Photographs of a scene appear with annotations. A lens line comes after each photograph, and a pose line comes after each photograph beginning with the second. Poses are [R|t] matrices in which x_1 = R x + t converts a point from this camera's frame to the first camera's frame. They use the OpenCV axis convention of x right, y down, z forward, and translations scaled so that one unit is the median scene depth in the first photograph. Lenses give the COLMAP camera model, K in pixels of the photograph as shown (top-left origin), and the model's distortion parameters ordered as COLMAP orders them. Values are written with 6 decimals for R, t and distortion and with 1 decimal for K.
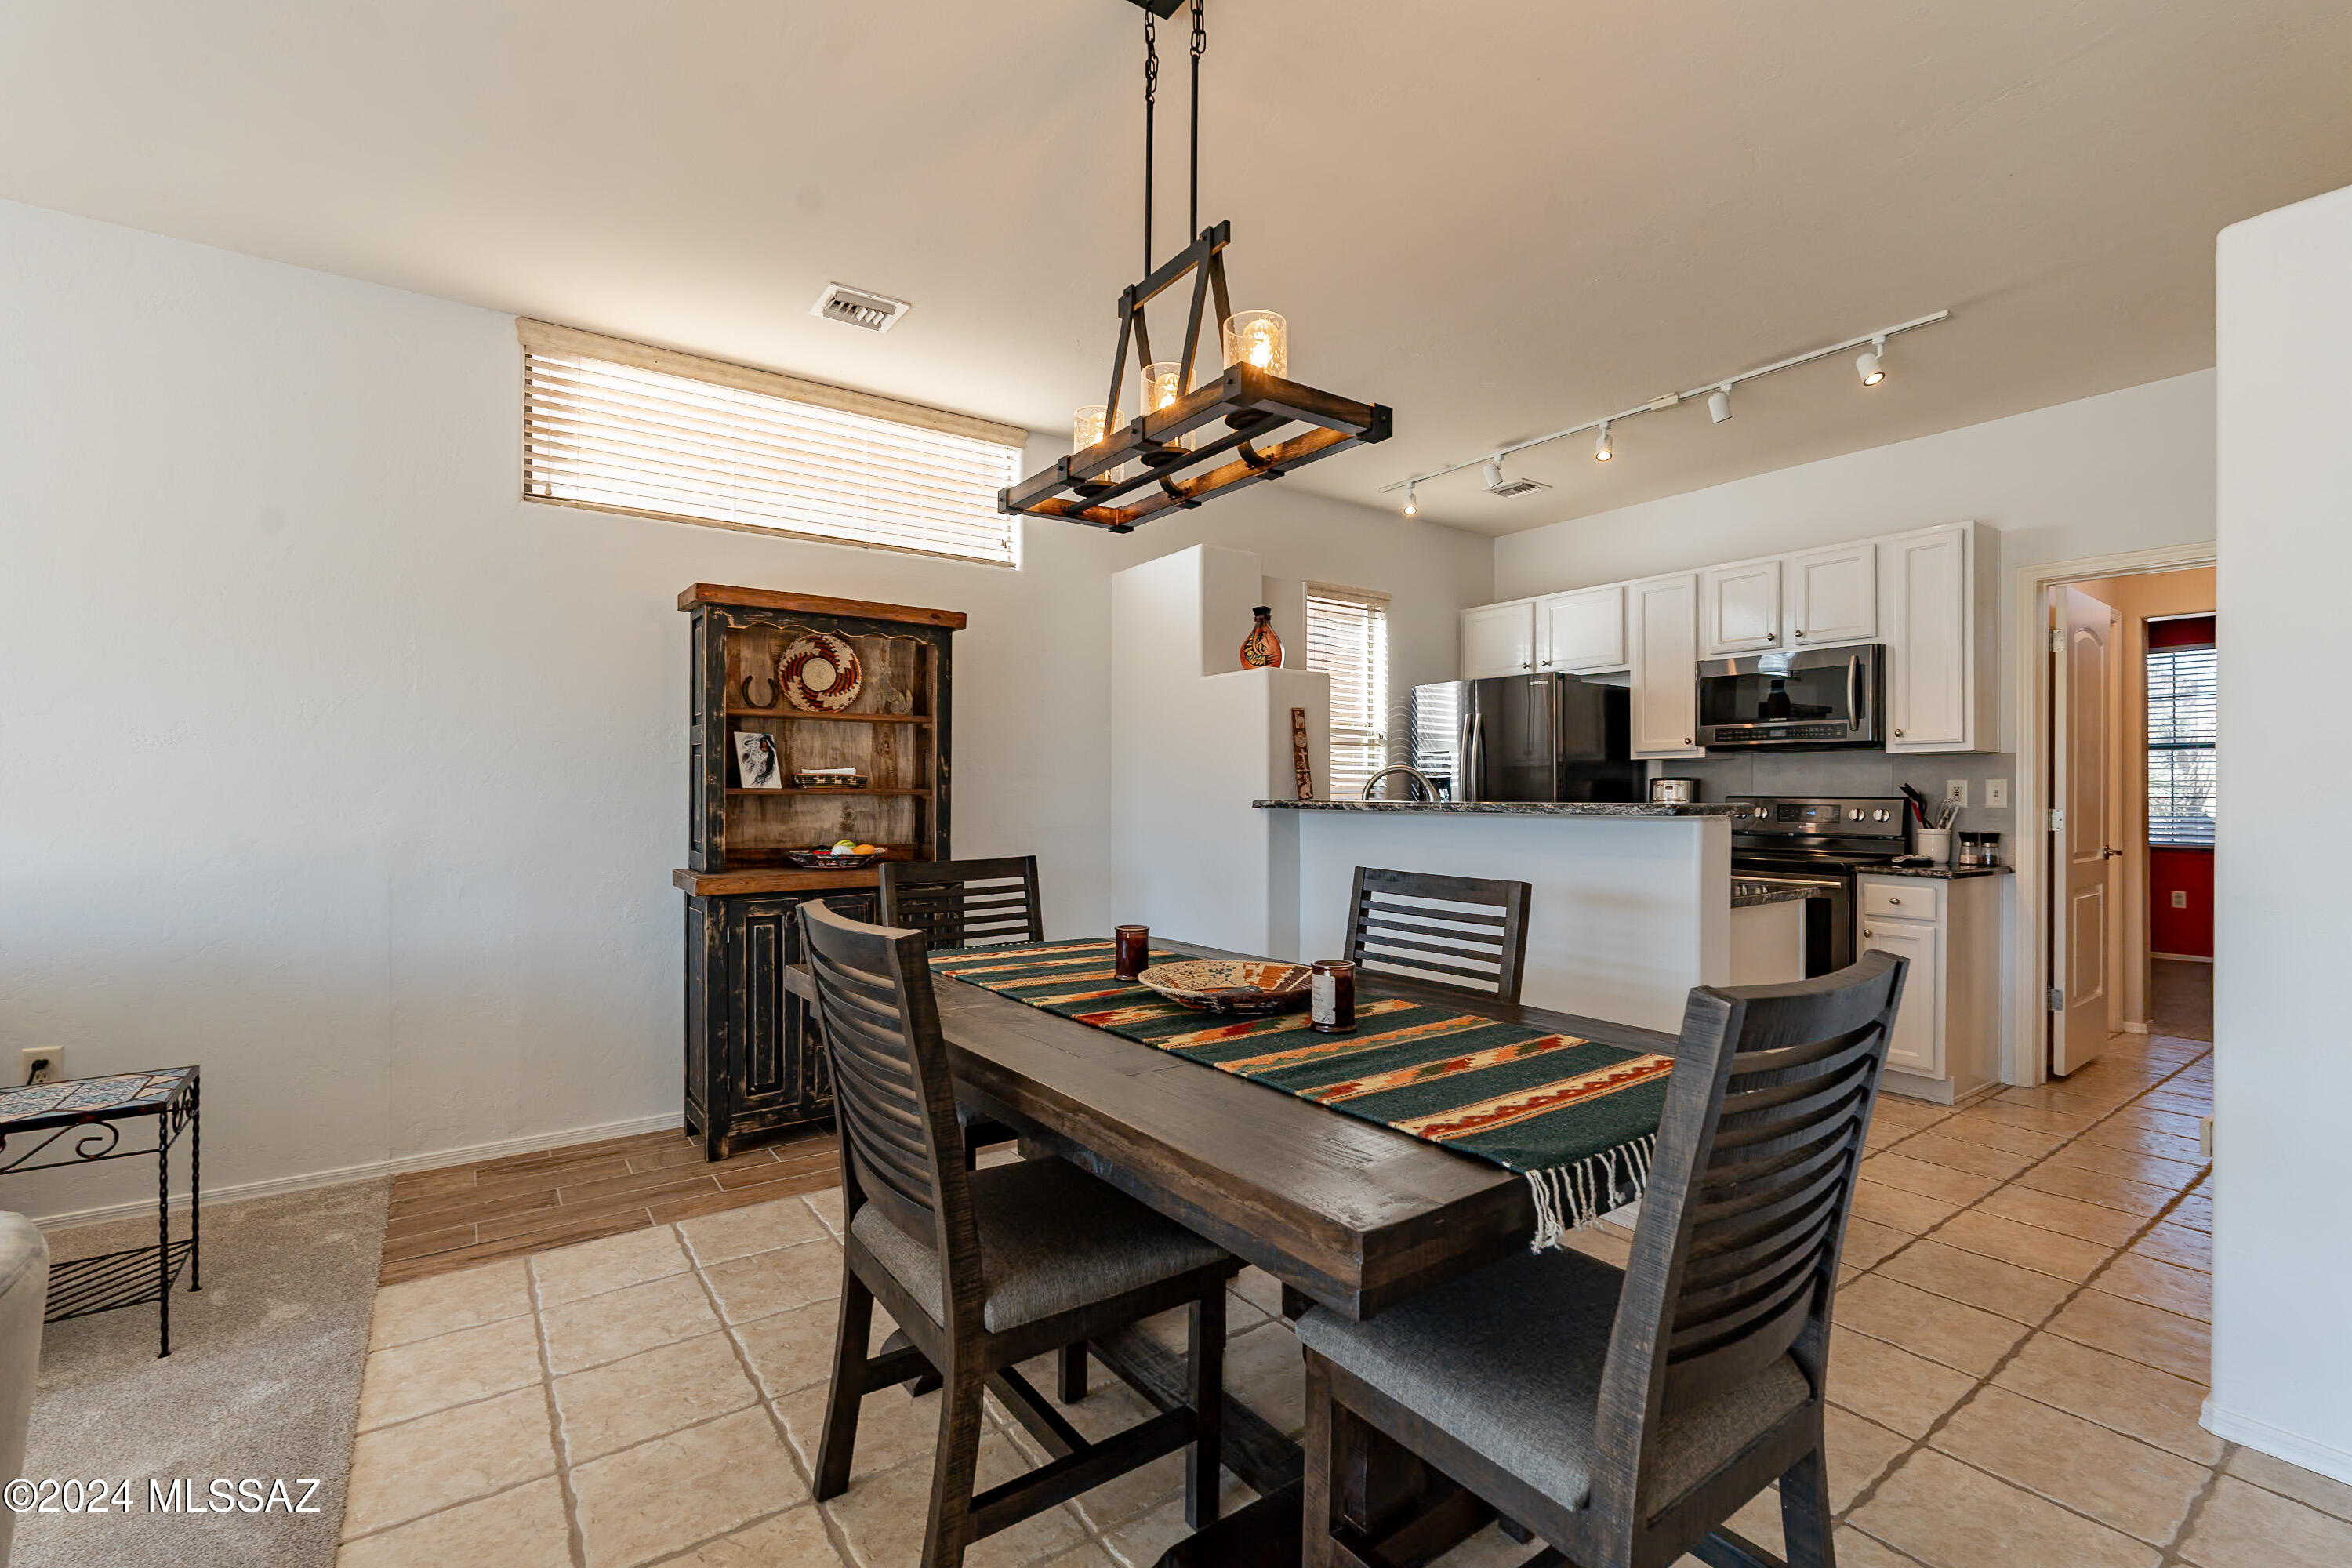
lens RADIAL K [[1027.0, 0, 1178.5], [0, 1027.0, 788.3], [0, 0, 1]] dist [-0.004770, 0.000927]
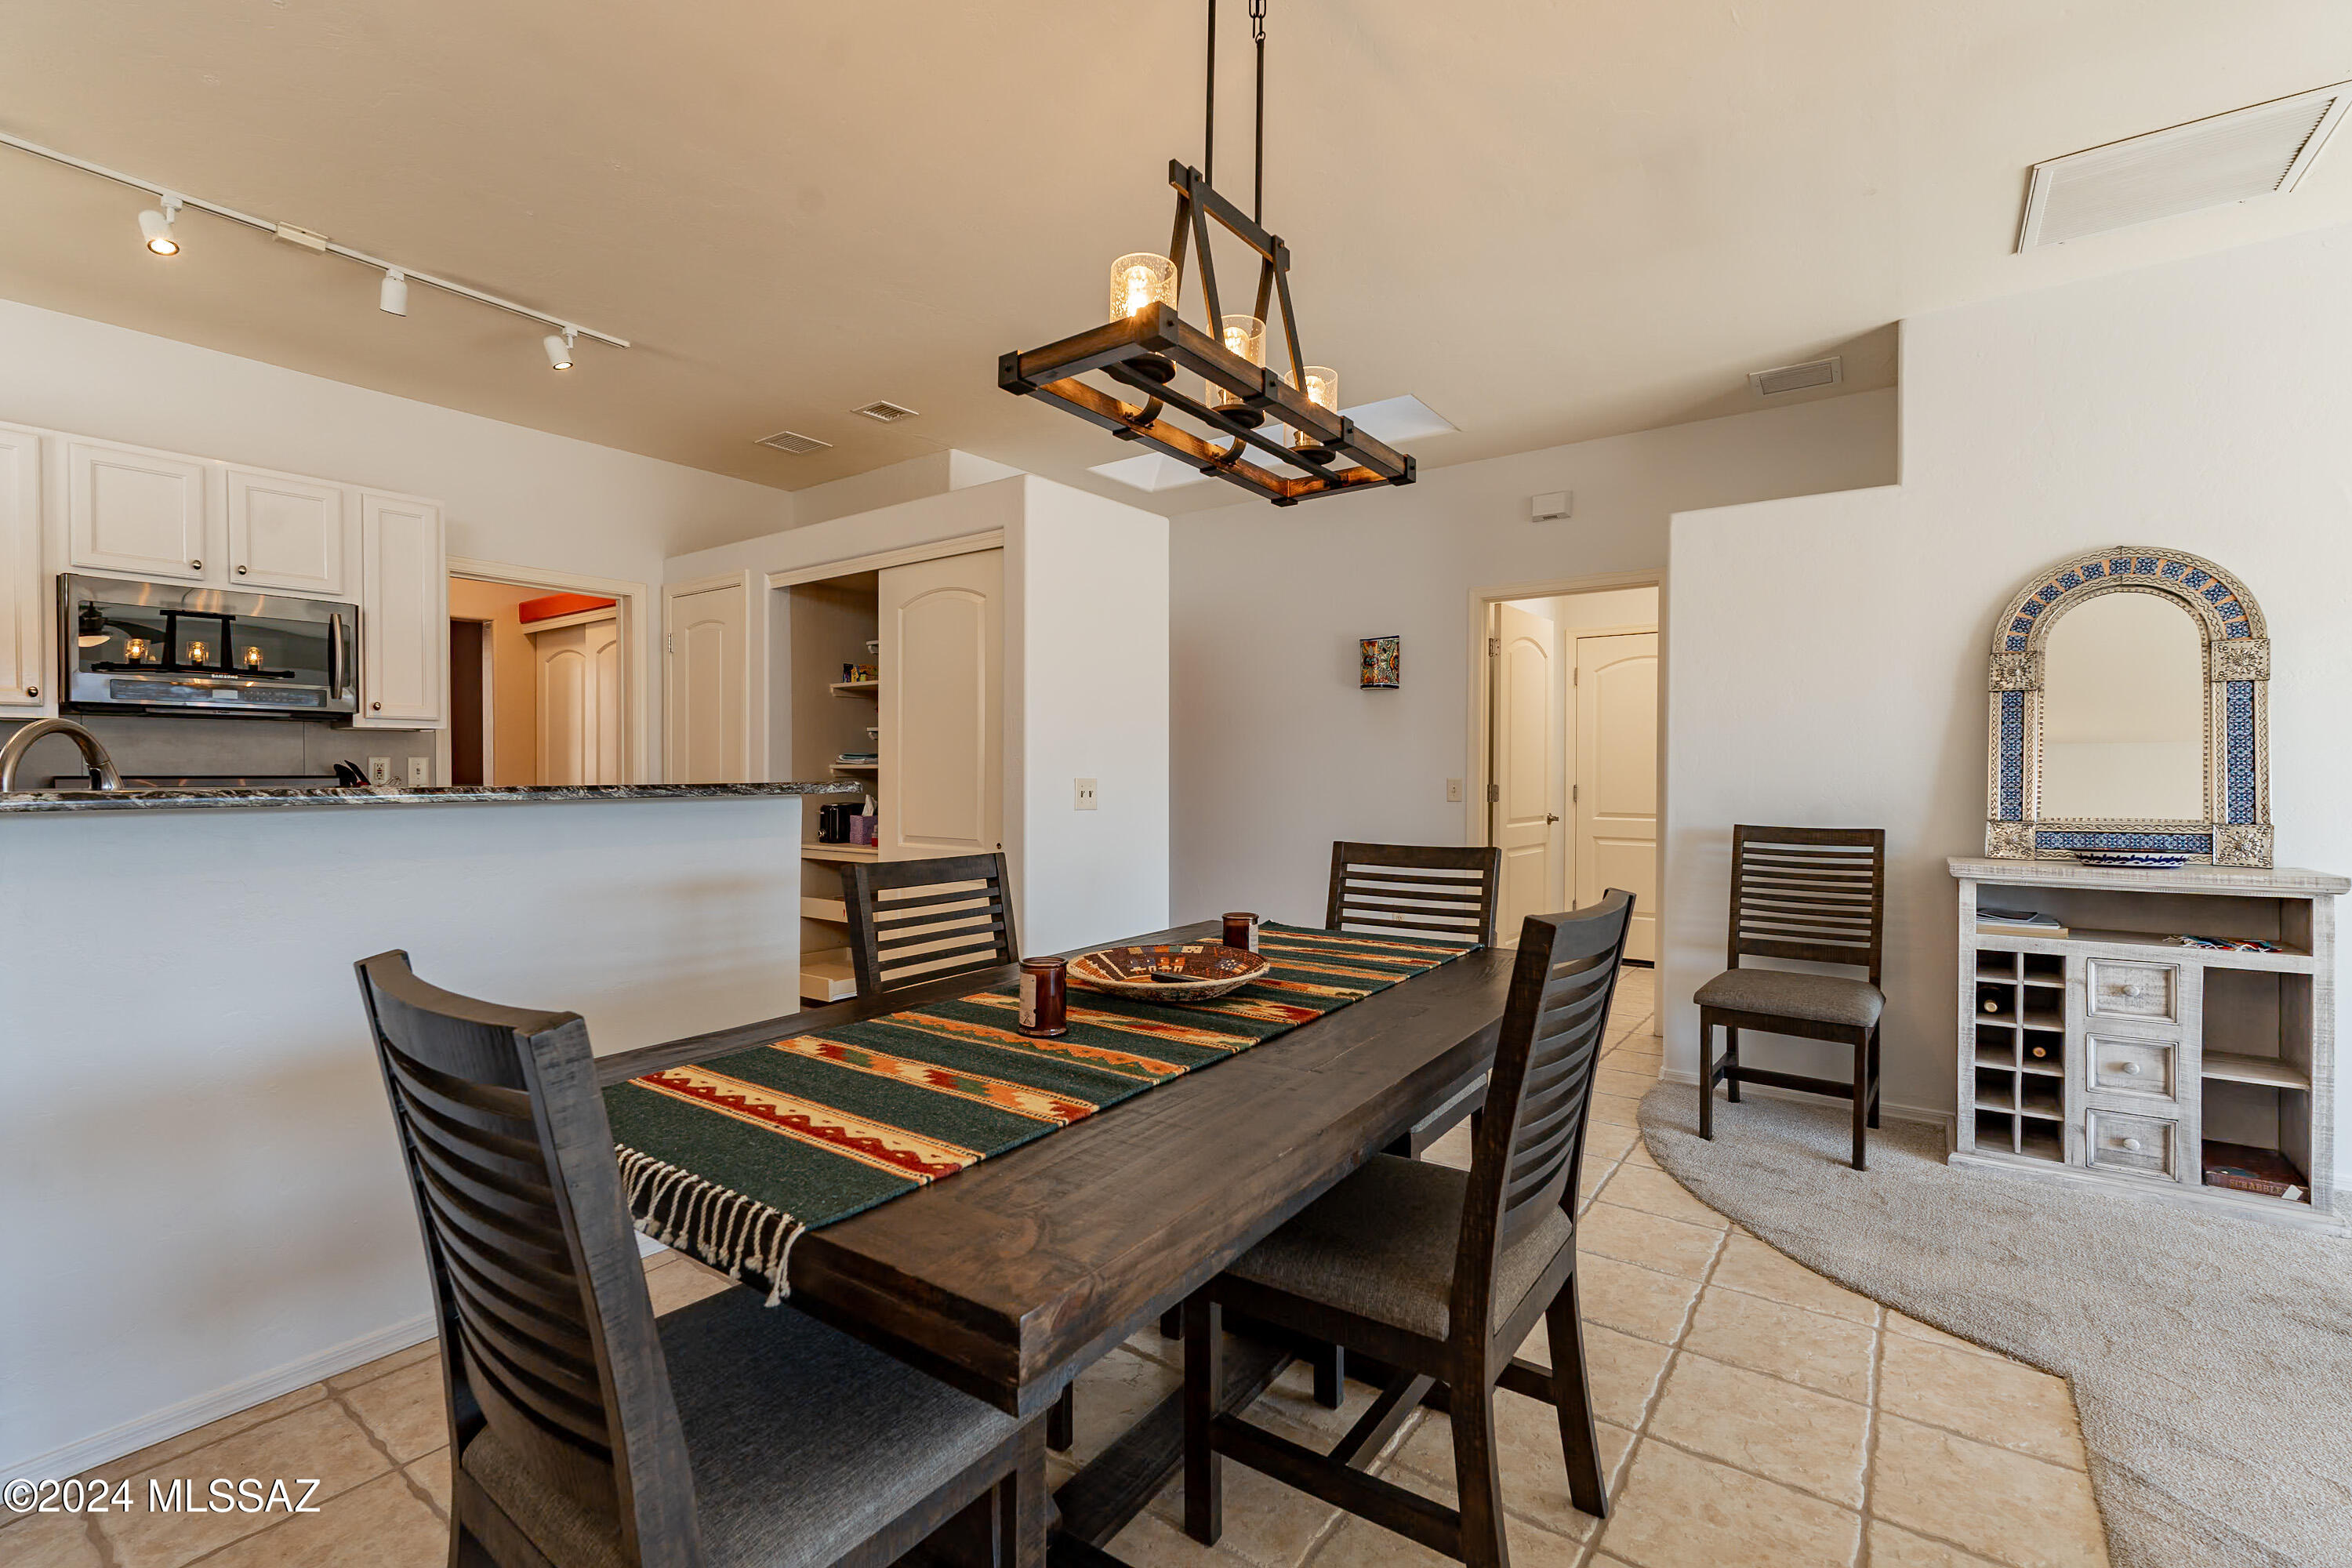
lens RADIAL K [[1027.0, 0, 1178.6], [0, 1027.0, 784.0], [0, 0, 1]] dist [-0.004770, 0.000927]
pose [[-0.309472, -0.013458, 0.950813, -0.402182], [-0.004348, 0.999909, 0.012738, 0.001336], [-0.950899, -0.000192, -0.309502, 0.604033]]
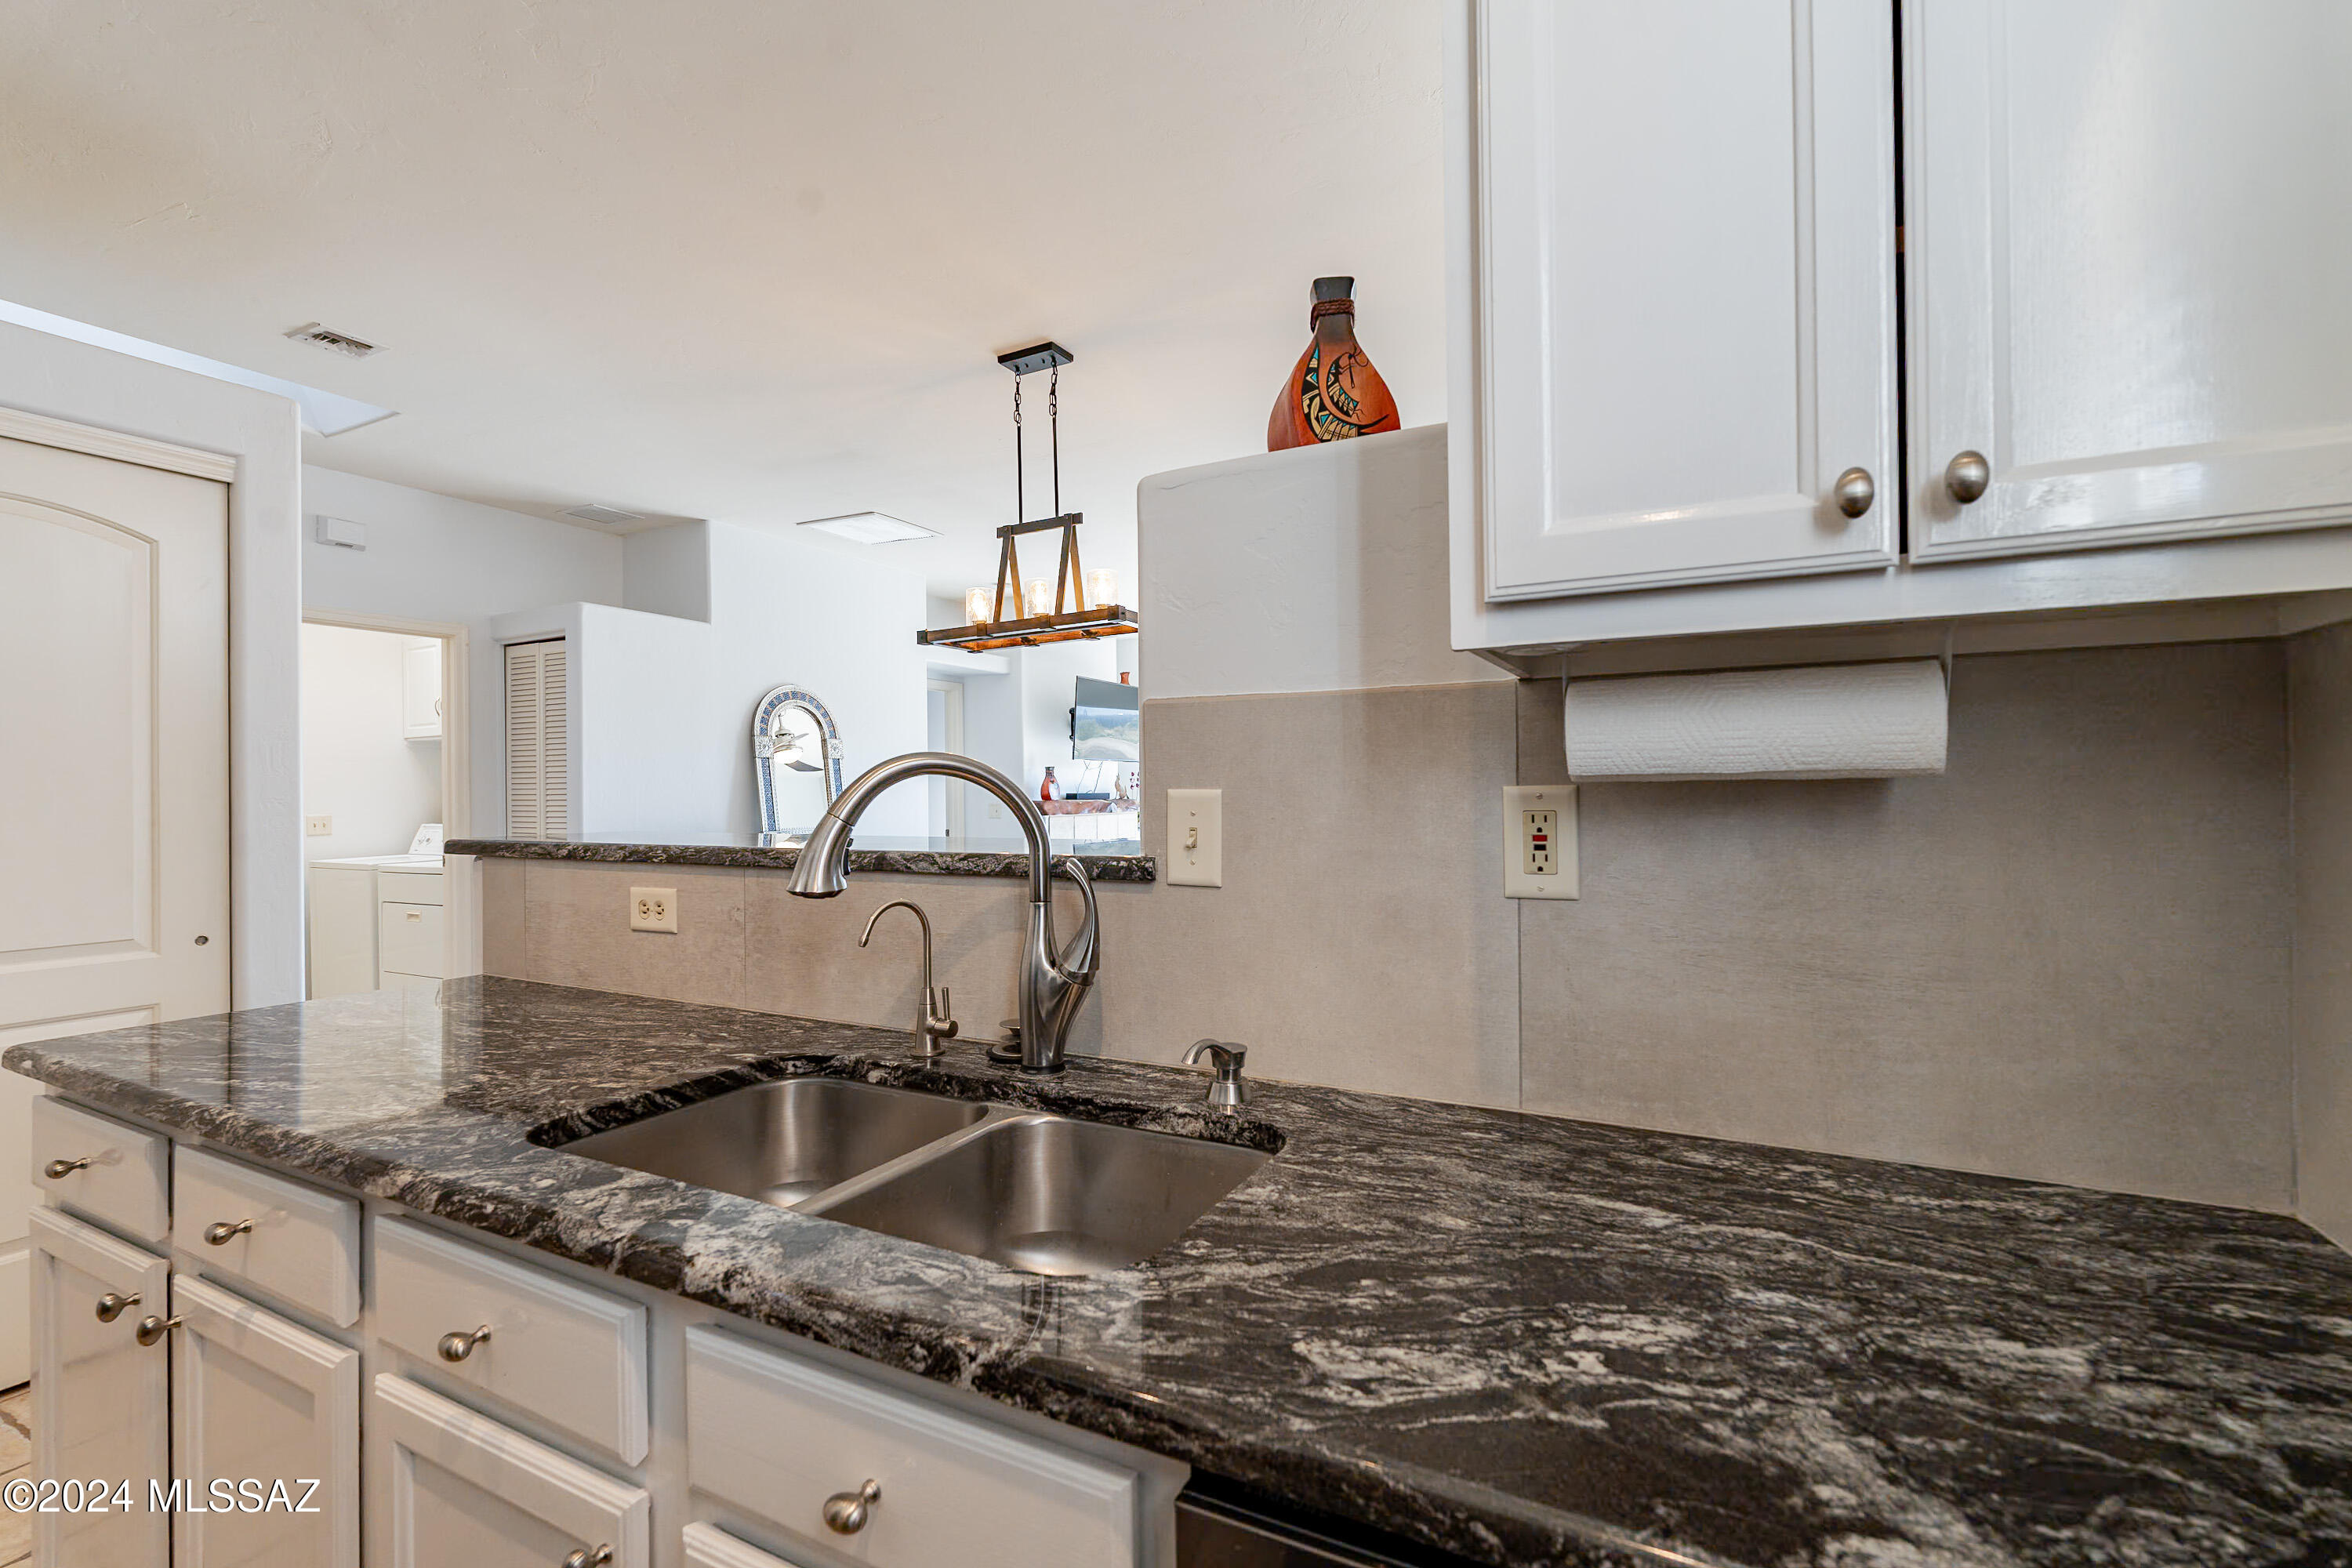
lens RADIAL K [[1027.0, 0, 1176.9], [0, 1027.0, 777.4], [0, 0, 1]] dist [-0.004770, 0.000927]
pose [[-0.892292, 0.001726, -0.451455, 0.273790], [0.010127, 0.999818, -0.016194, -0.008505], [0.451345, -0.019022, -0.892147, 1.239282]]
